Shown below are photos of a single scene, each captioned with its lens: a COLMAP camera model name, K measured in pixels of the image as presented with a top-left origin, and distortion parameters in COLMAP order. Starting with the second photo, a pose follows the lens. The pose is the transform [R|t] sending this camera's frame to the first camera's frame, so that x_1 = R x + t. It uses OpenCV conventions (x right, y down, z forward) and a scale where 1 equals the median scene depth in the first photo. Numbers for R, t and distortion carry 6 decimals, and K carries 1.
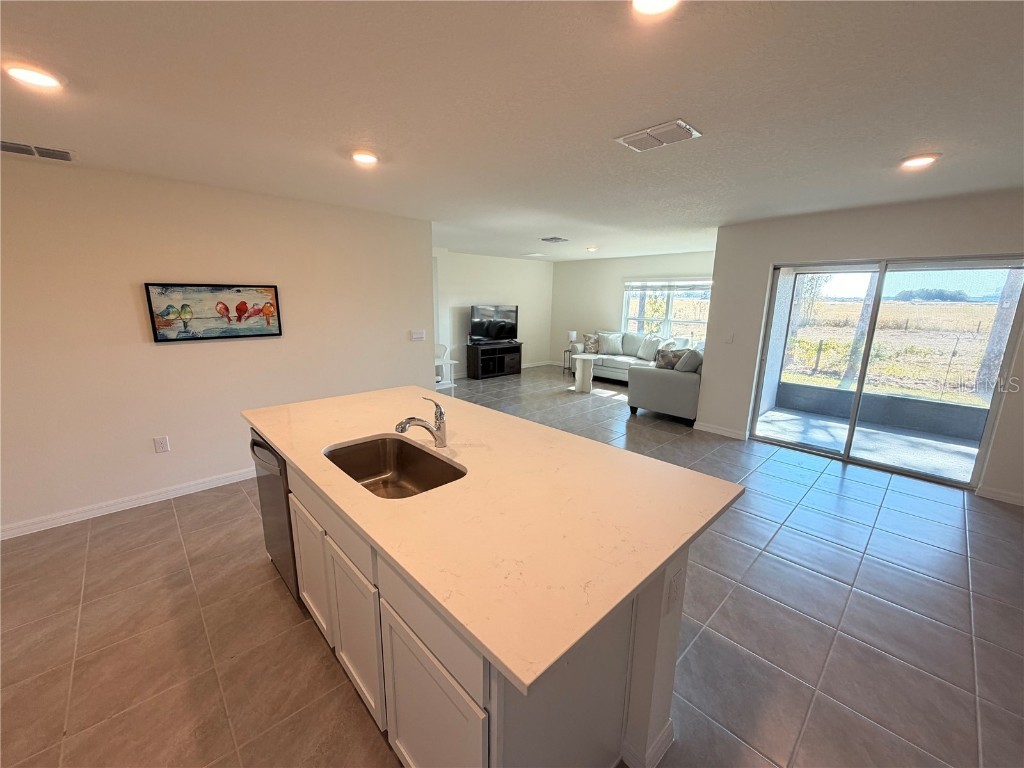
lens RADIAL K [[407.6, 0, 513.0], [0, 407.6, 382.5], [0, 0, 1]] dist [-0.003989, 0.000445]
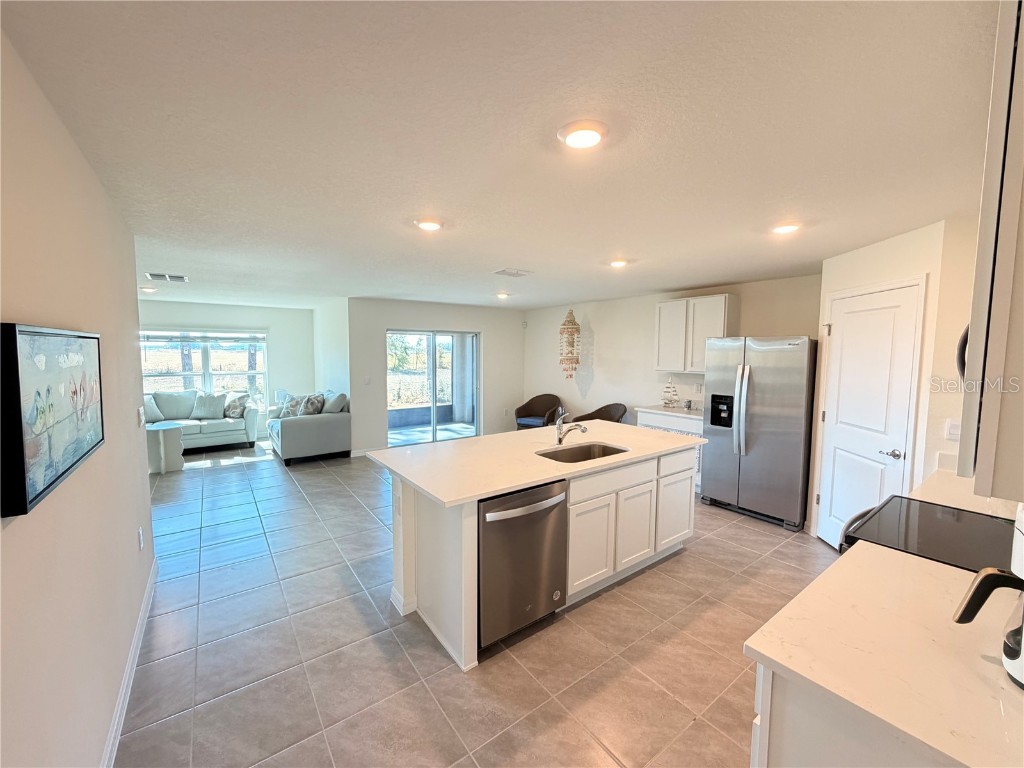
lens RADIAL K [[407.6, 0, 506.7], [0, 407.6, 381.7], [0, 0, 1]] dist [-0.003989, 0.000445]
pose [[0.126401, -0.084482, 0.988375, -0.420663], [0.201130, 0.977854, 0.057860, -0.052422], [-0.971375, 0.191478, 0.140594, 0.218481]]
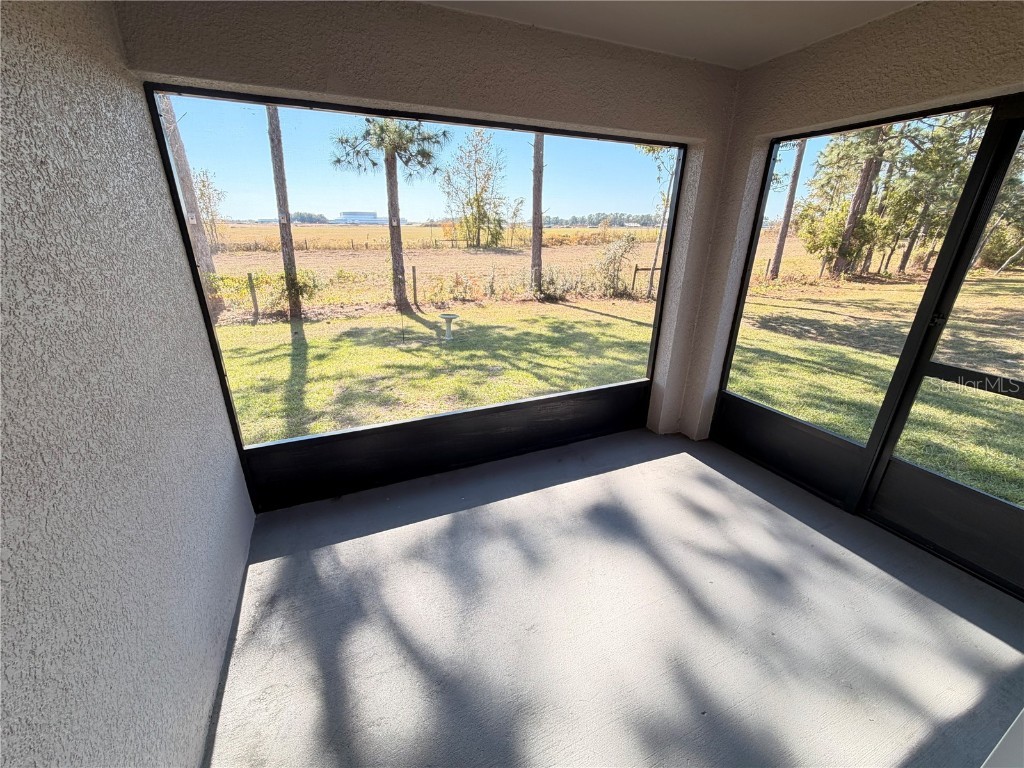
lens RADIAL K [[407.6, 0, 506.0], [0, 407.6, 379.8], [0, 0, 1]] dist [-0.003989, 0.000445]
pose [[0.345041, -0.340493, 0.874649, 0.374437], [0.188802, 0.938009, 0.290678, -0.096053], [-0.919402, 0.064840, 0.387937, 0.542661]]
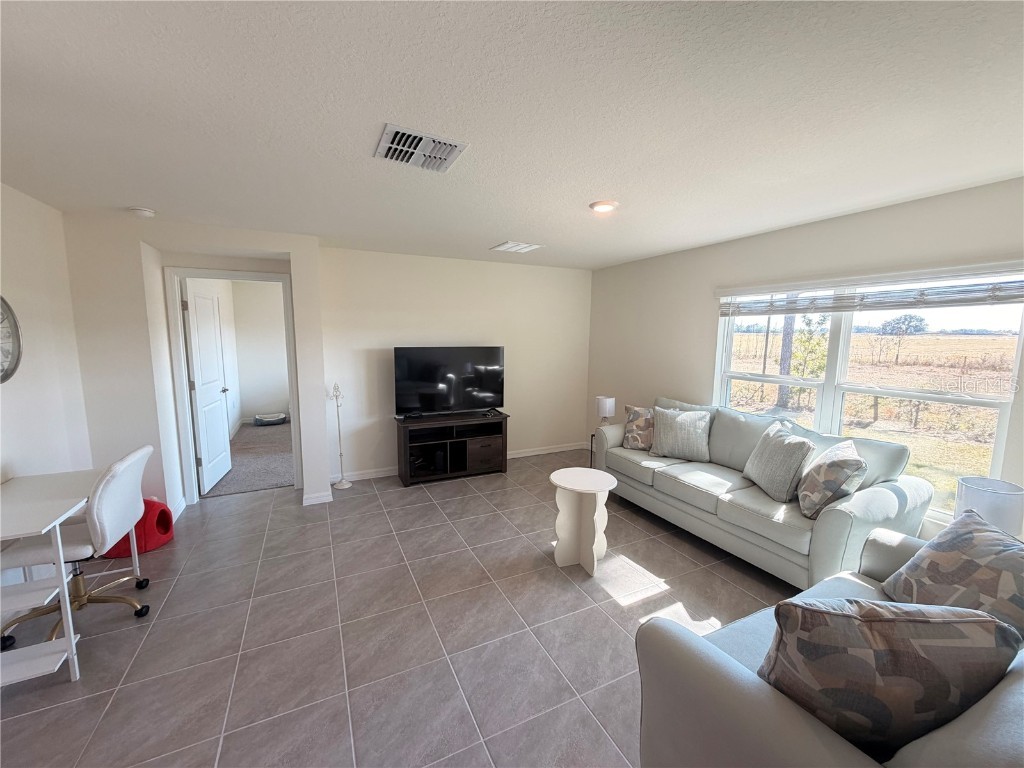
lens RADIAL K [[407.6, 0, 501.6], [0, 407.6, 387.2], [0, 0, 1]] dist [-0.003989, 0.000445]
pose [[0.949554, 0.034730, -0.311674, 0.190254], [-0.058619, 0.995988, -0.067609, -0.103076], [0.308076, 0.082469, 0.947781, 0.511267]]
